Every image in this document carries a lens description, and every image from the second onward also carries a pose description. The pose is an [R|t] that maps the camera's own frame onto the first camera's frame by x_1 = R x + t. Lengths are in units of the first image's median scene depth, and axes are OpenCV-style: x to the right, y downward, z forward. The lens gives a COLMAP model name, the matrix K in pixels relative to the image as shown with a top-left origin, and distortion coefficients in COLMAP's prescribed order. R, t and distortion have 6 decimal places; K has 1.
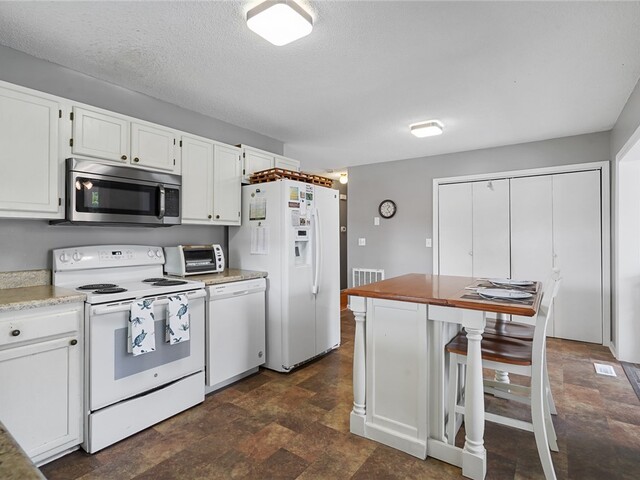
lens RADIAL K [[333.6, 0, 319.4], [0, 333.6, 234.8], [0, 0, 1]] dist [0.004982, 0.002016]
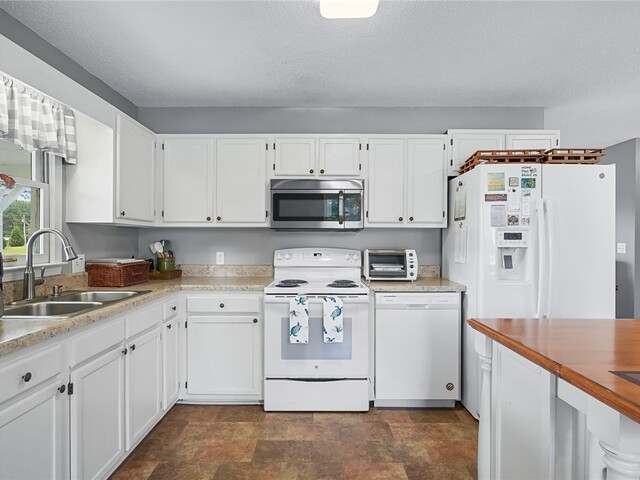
lens RADIAL K [[371.4, 0, 320.6], [0, 371.4, 243.8], [0, 0, 1]] dist [-0.001144, -0.001039]
pose [[0.584019, 0.008032, -0.811700, 0.422496], [0.000512, 0.999947, 0.010263, 0.003254], [0.811740, -0.006409, 0.583984, 0.255562]]
